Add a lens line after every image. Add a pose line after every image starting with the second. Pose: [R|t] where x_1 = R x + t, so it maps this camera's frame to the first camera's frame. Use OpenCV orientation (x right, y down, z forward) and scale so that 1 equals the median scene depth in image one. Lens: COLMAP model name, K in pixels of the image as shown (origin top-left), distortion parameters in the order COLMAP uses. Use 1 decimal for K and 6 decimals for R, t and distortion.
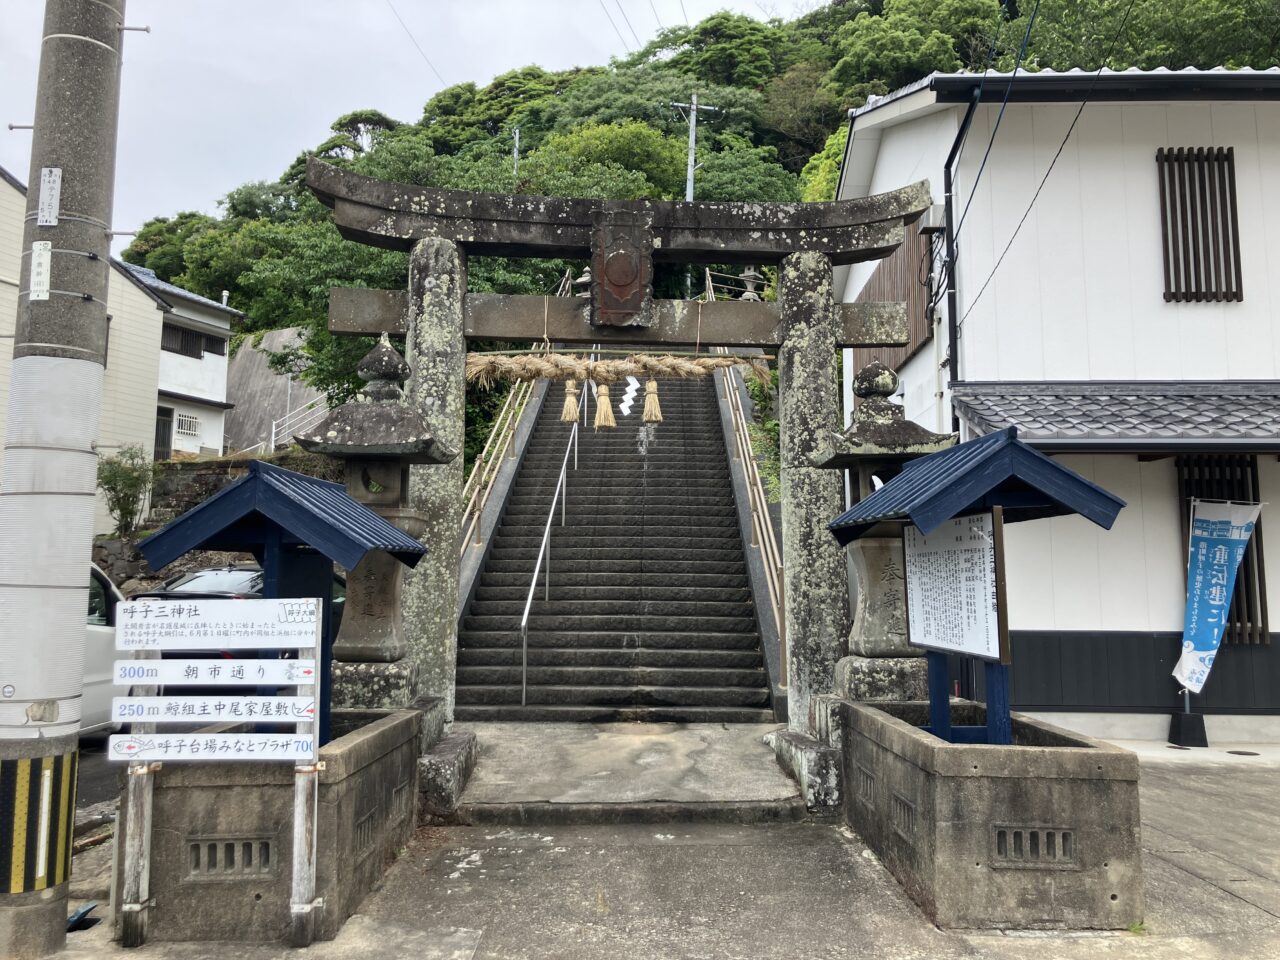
lens RADIAL K [[1018.7, 0, 640.9], [0, 1018.7, 514.9], [0, 0, 1]] dist [0.000844, -0.007439]
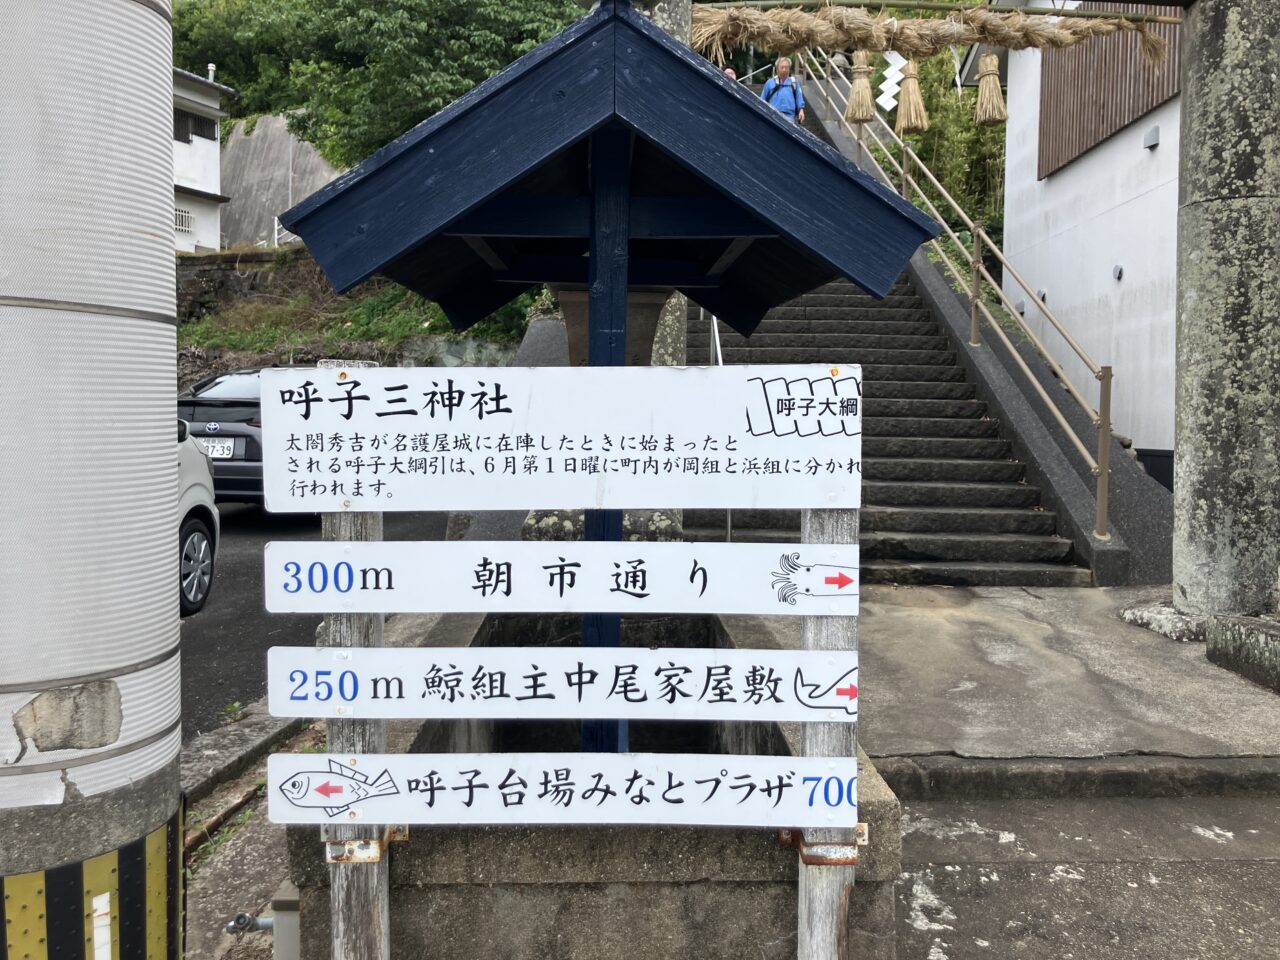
lens RADIAL K [[1018.7, 0, 640.9], [0, 1018.7, 514.9], [0, 0, 1]] dist [0.000844, -0.007439]
pose [[0.999955, 0.008138, 0.004955, -0.211886], [-0.008876, 0.984708, 0.173988, 0.039675], [-0.003463, -0.174024, 0.984735, 0.359290]]
